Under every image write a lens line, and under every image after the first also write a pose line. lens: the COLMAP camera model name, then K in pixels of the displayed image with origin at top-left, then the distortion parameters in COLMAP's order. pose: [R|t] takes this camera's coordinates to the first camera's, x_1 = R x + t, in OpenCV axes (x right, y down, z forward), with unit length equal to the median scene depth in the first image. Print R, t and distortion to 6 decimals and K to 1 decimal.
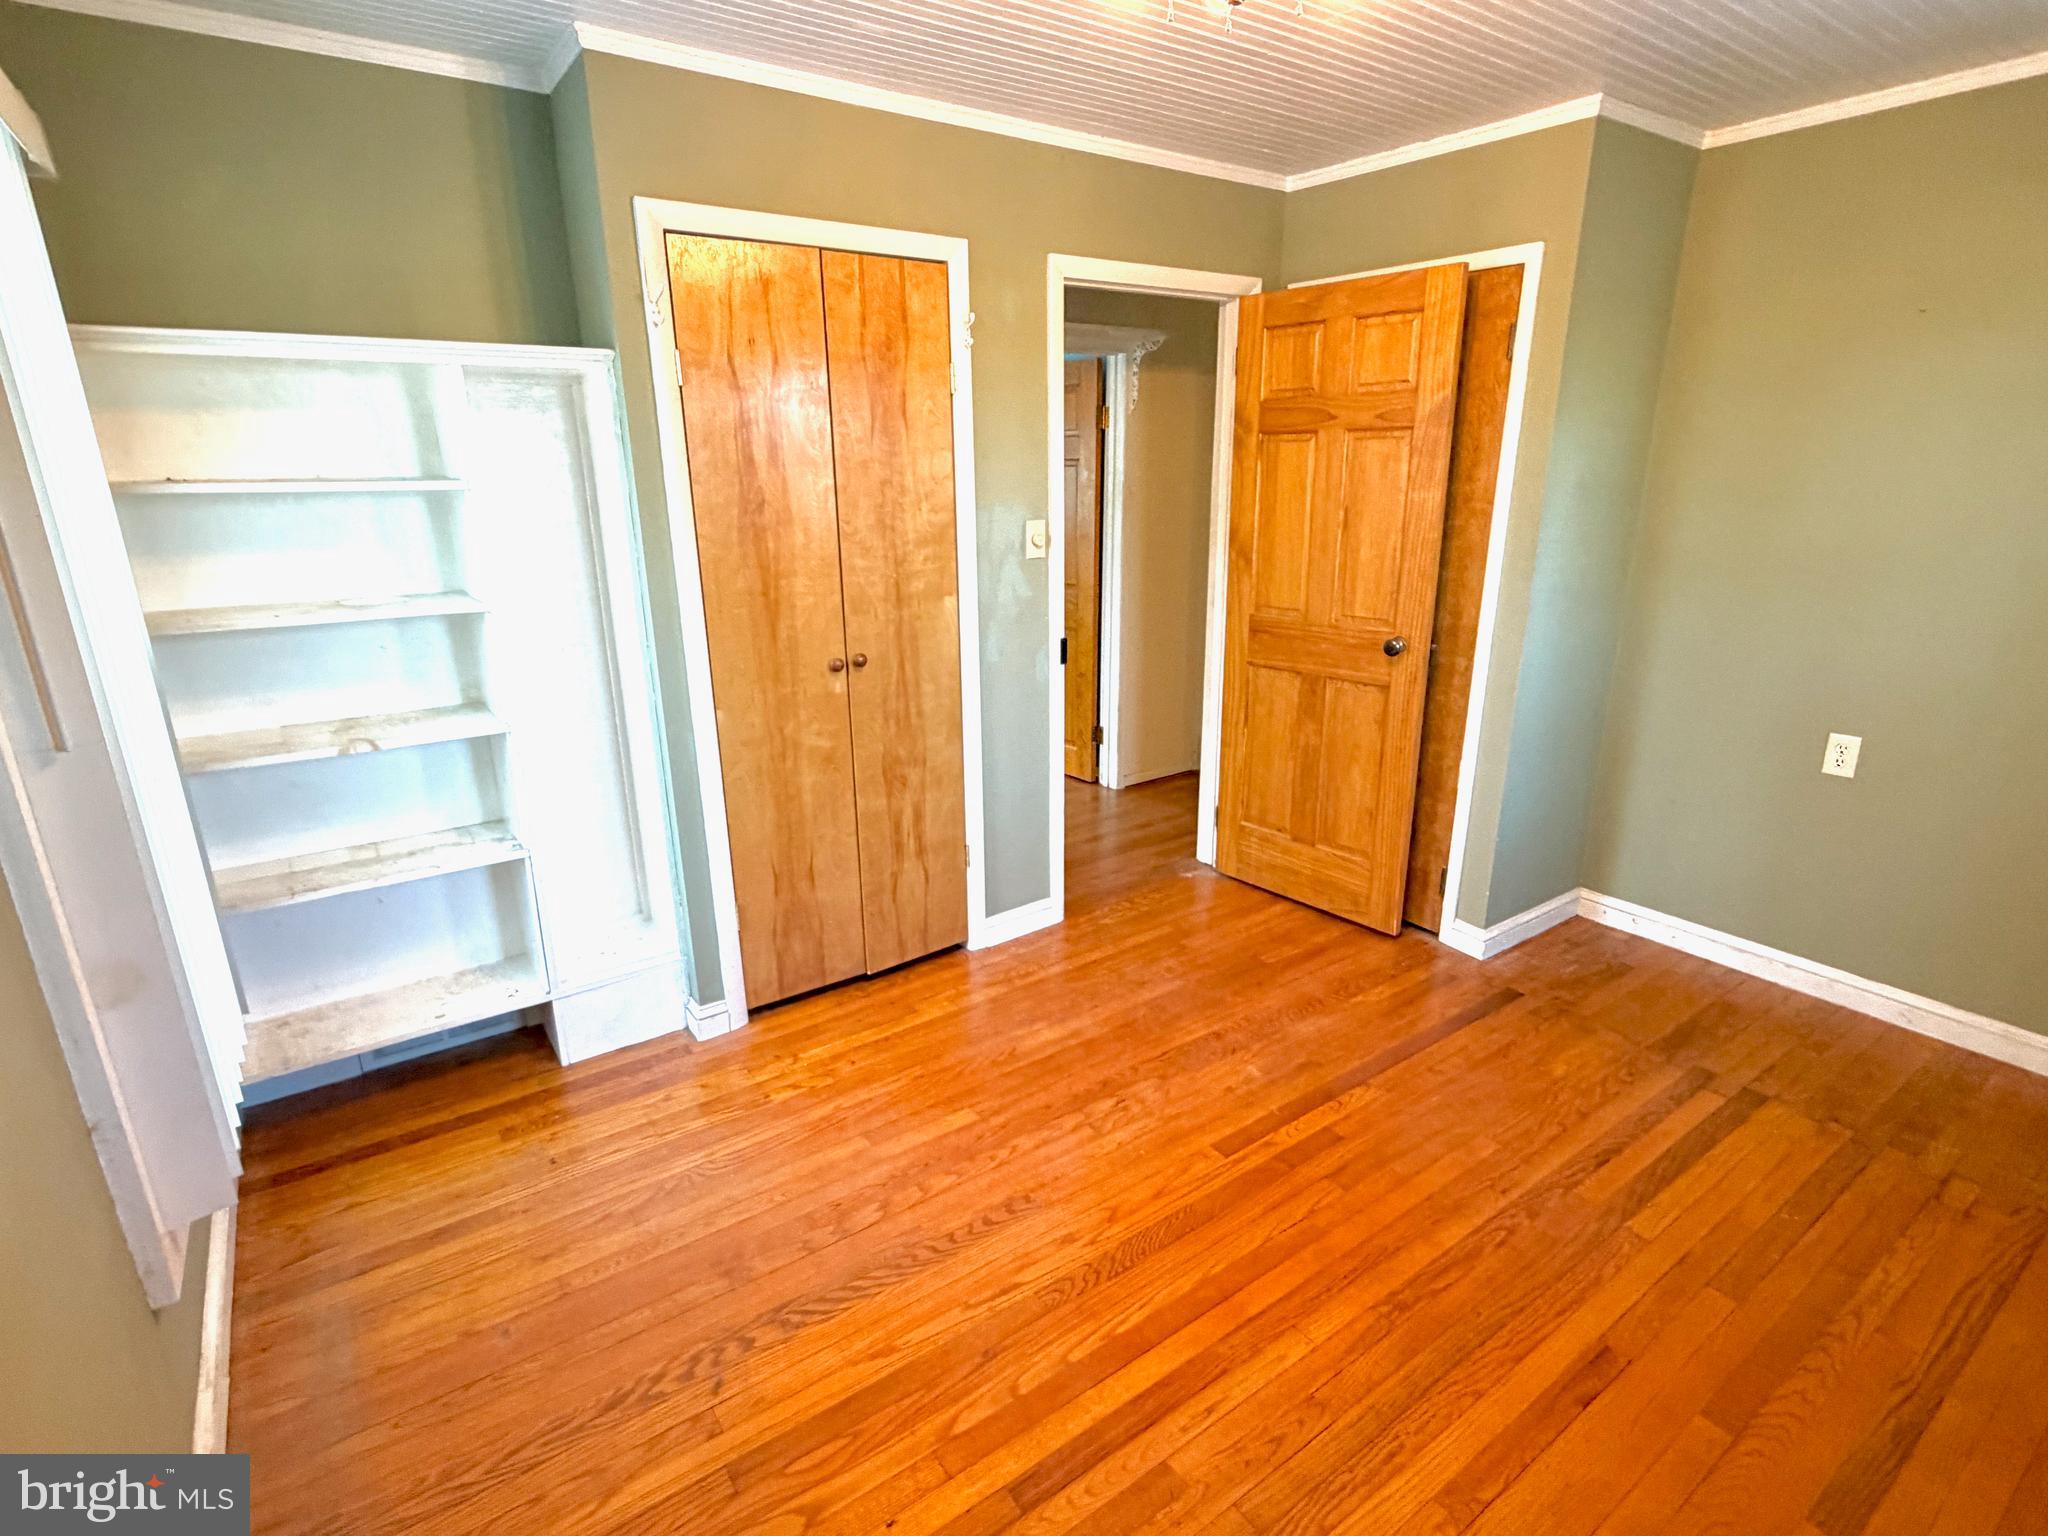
lens RADIAL K [[1011.8, 0, 1023.8], [0, 1011.8, 773.3], [0, 0, 1]] dist [-0.000368, 0.001260]
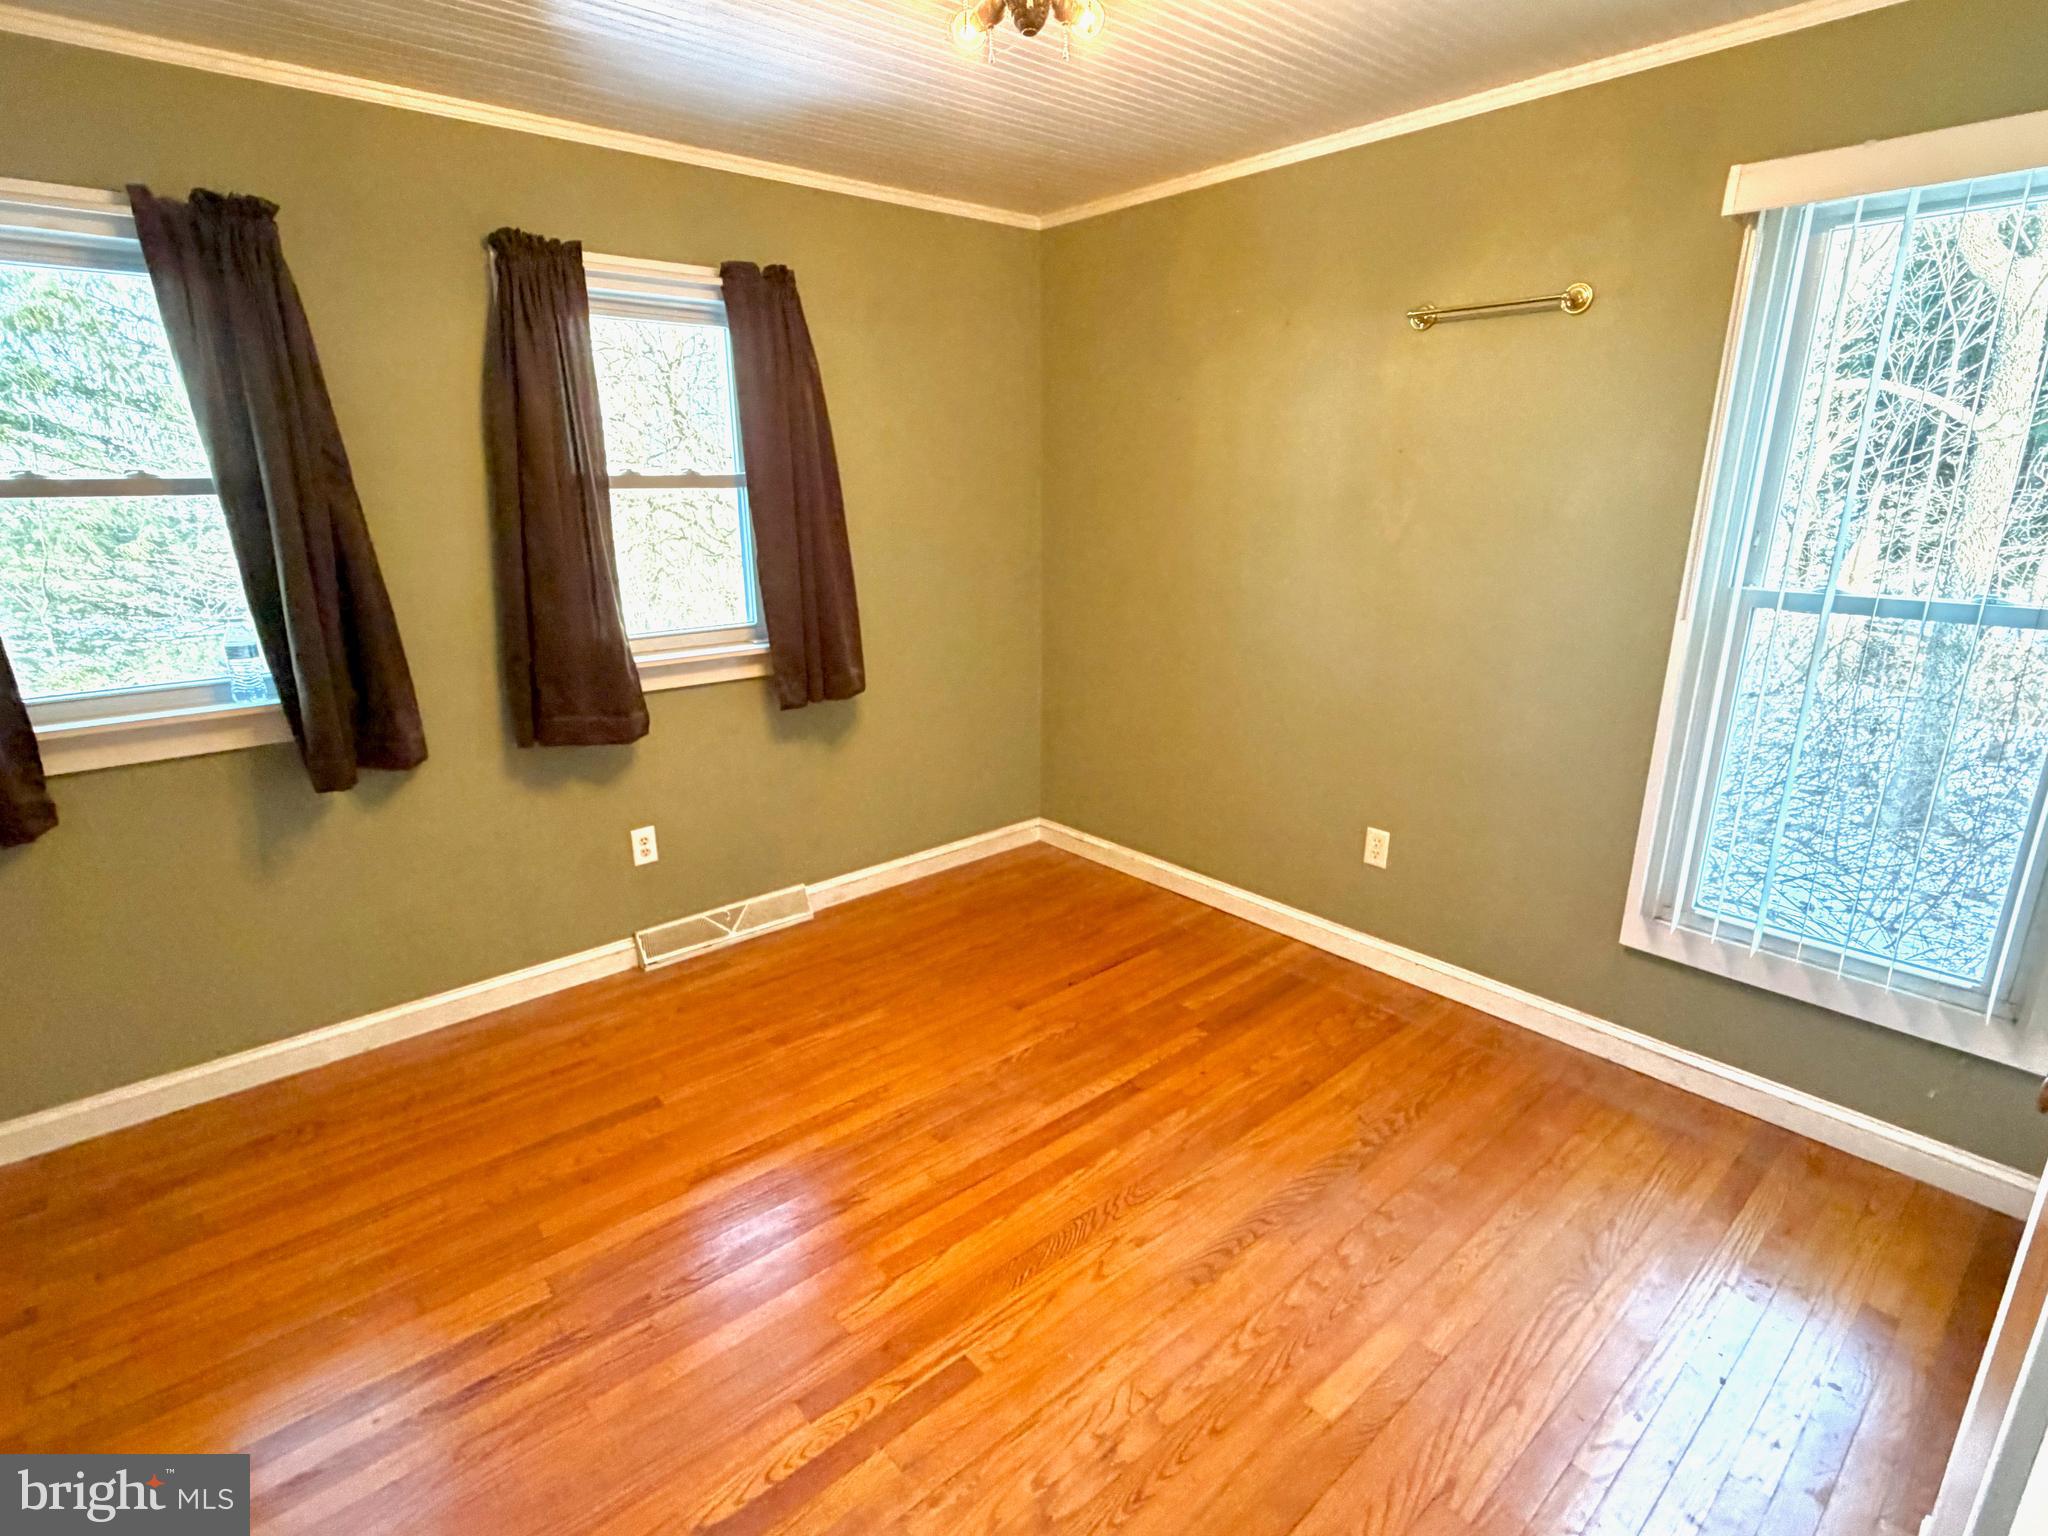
lens RADIAL K [[1011.8, 0, 1020.5], [0, 1011.8, 774.3], [0, 0, 1]] dist [-0.000368, 0.001260]
pose [[-0.995065, 0.043086, -0.089385, 0.220210], [-0.013063, 0.836086, 0.548442, -0.450134], [0.098364, 0.546903, -0.831397, 1.491507]]
